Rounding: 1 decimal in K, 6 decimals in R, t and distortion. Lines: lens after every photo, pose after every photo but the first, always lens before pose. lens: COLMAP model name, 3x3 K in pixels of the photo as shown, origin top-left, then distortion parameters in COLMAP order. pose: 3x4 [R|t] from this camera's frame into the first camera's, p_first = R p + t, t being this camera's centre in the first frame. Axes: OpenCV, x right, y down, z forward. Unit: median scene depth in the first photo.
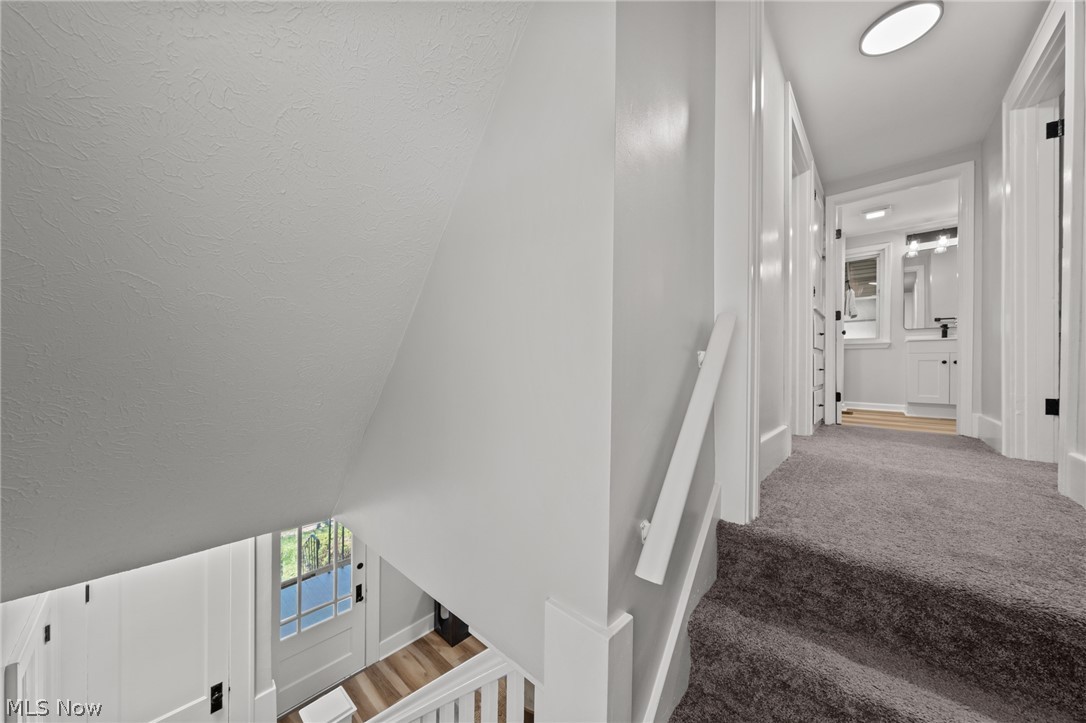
lens RADIAL K [[372.3, 0, 526.3], [0, 372.3, 372.3], [0, 0, 1]] dist [-0.005862, 0.000772]
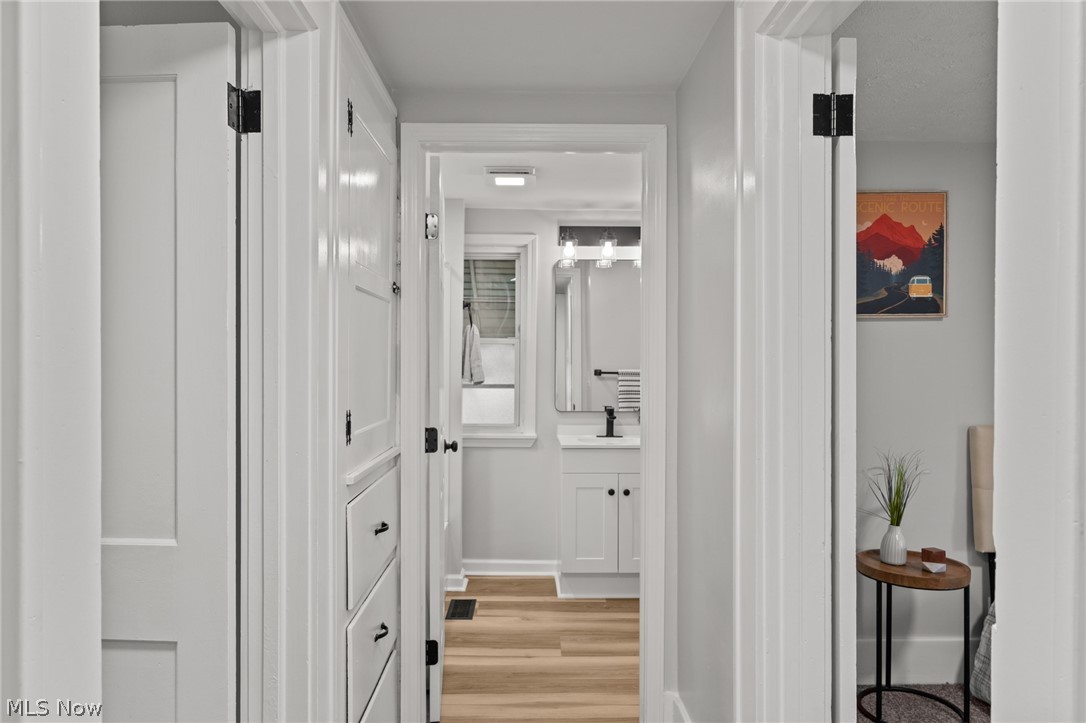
lens RADIAL K [[747.9, 0, 540.2], [0, 747.9, 364.7], [0, 0, 1]] dist [-0.008270, -0.000580]
pose [[0.715503, 0.001235, 0.698609, 0.297994], [0.002073, 0.999990, -0.003891, -0.175504], [-0.698607, 0.004233, 0.715493, 0.290139]]
